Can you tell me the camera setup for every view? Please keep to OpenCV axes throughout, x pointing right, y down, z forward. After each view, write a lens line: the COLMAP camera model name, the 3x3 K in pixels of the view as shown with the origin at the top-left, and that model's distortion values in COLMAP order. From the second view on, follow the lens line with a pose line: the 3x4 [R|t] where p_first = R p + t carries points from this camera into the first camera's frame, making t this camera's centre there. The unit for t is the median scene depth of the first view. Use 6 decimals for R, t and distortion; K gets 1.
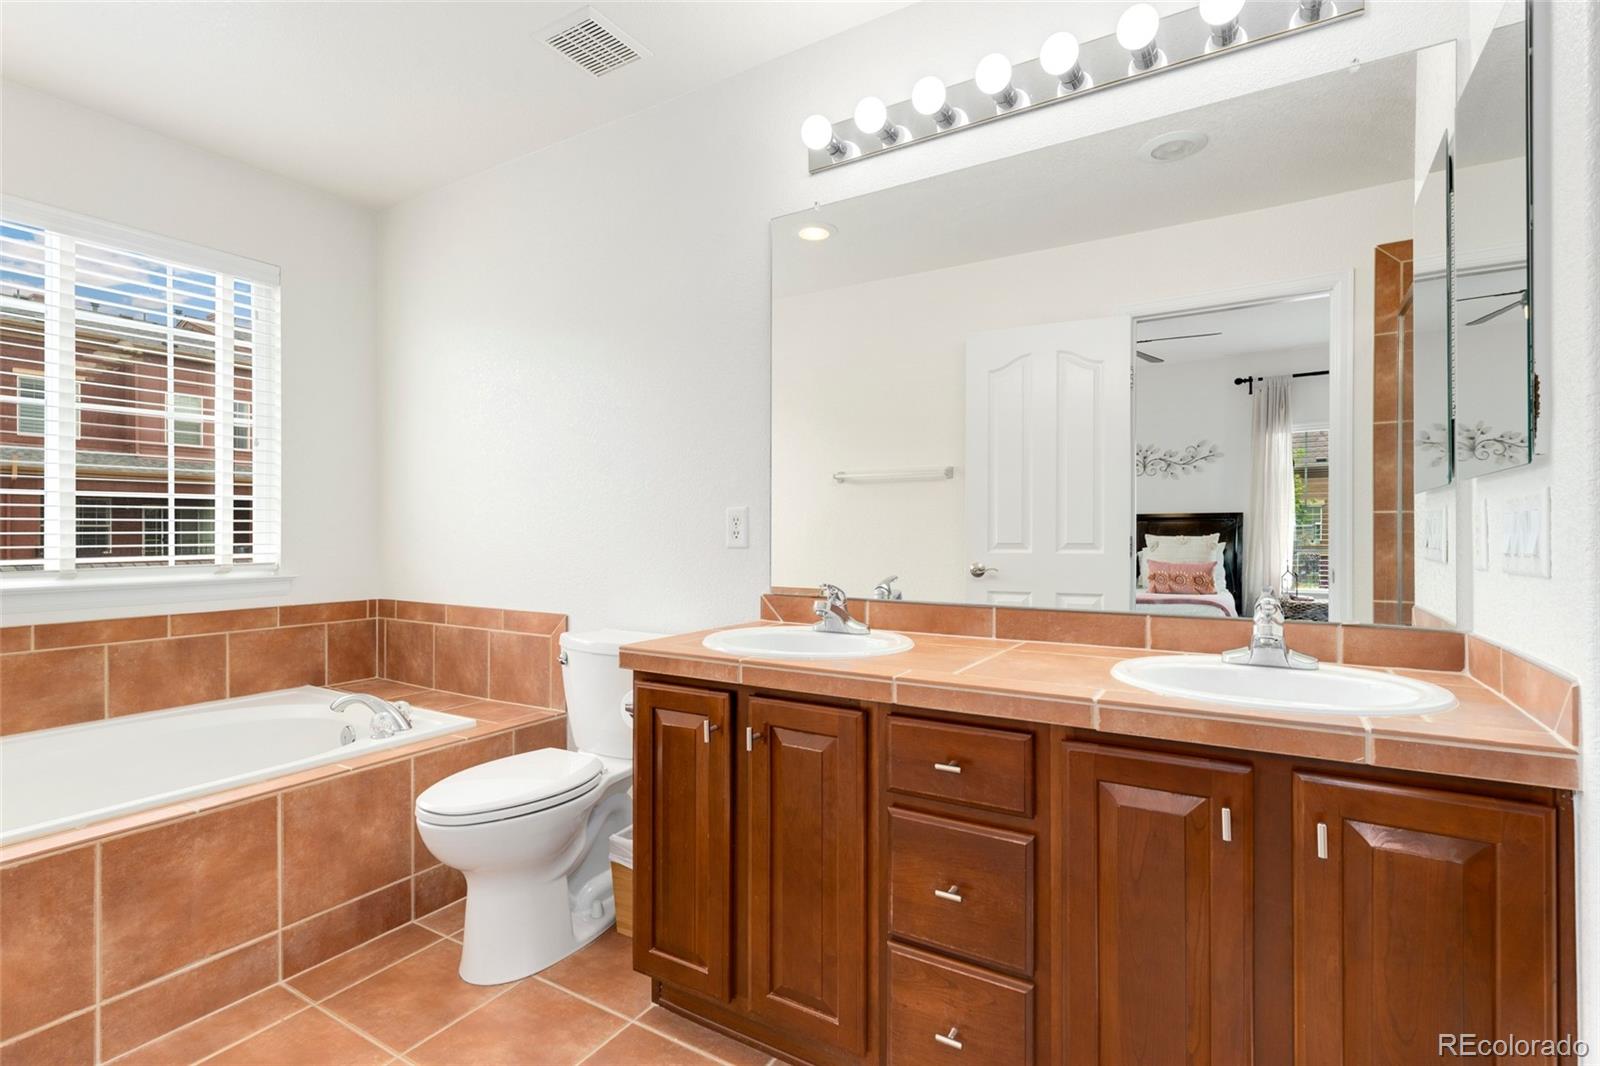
lens RADIAL K [[751.6, 0, 799.4], [0, 751.6, 531.3], [0, 0, 1]] dist [-0.004466, 0.000268]
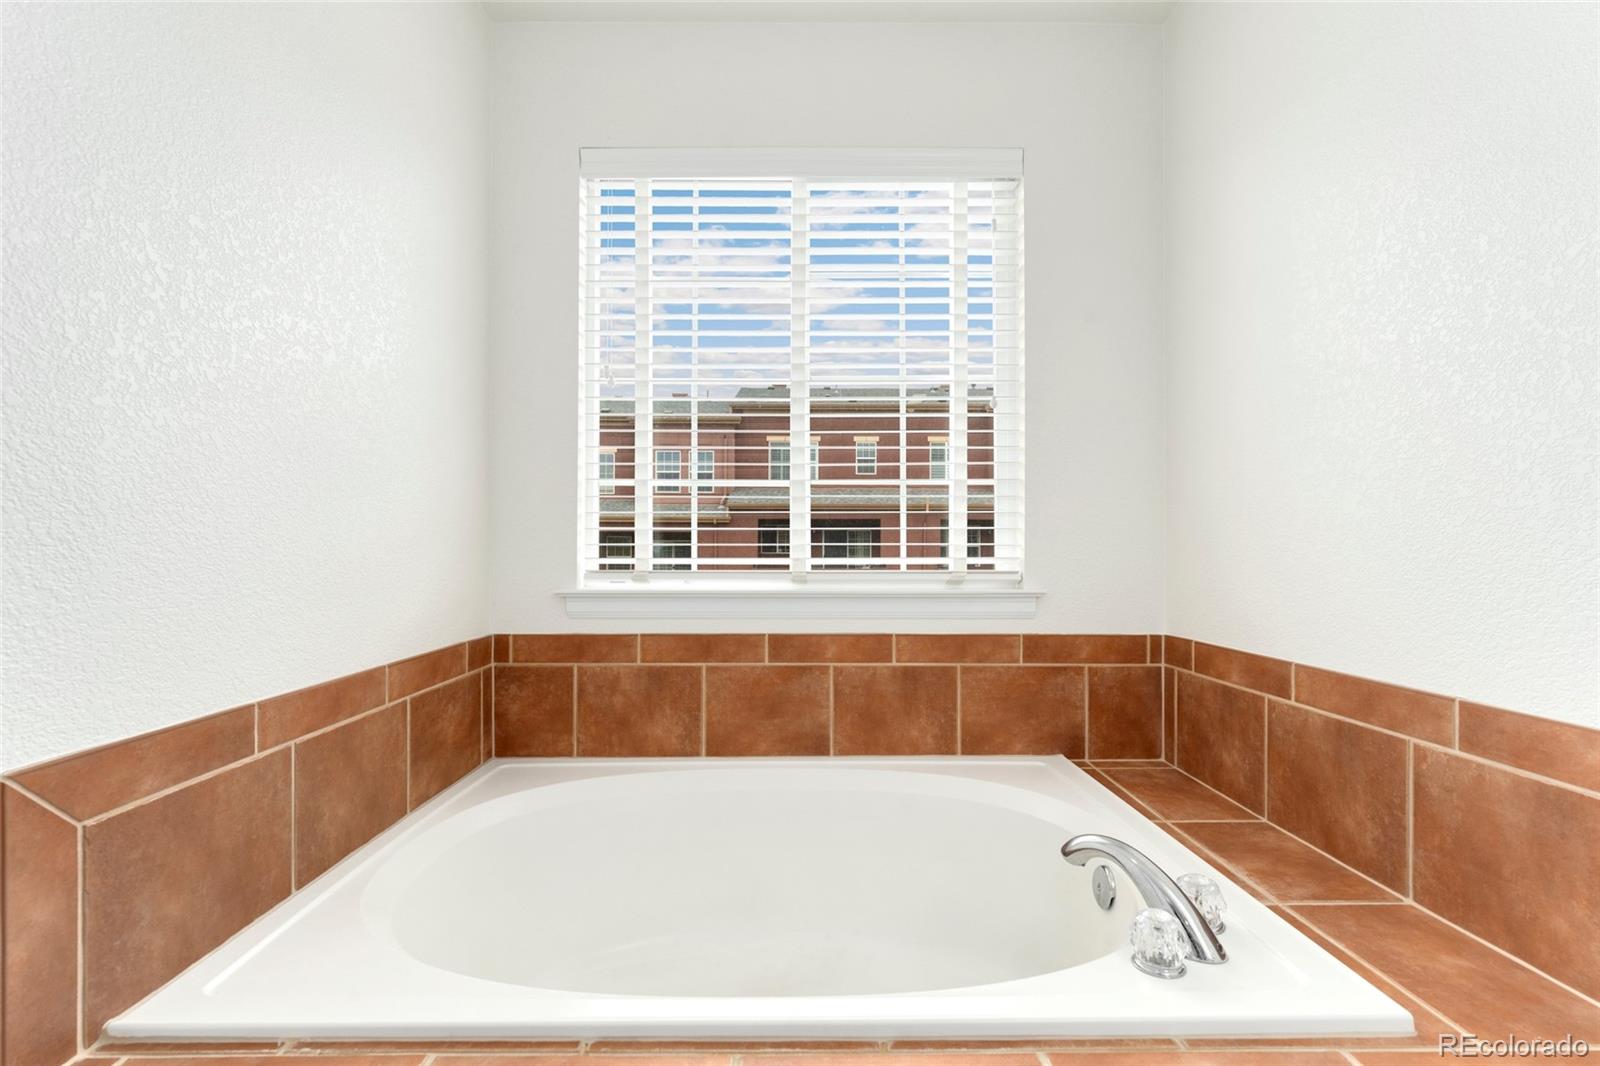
lens RADIAL K [[688.4, 0, 799.2], [0, 688.4, 542.6], [0, 0, 1]] dist [-0.001589, -0.000072]
pose [[0.529375, -0.005544, -0.848370, -0.269491], [-0.002604, 0.999963, -0.008160, 0.021548], [0.848384, 0.006529, 0.529341, 0.500683]]
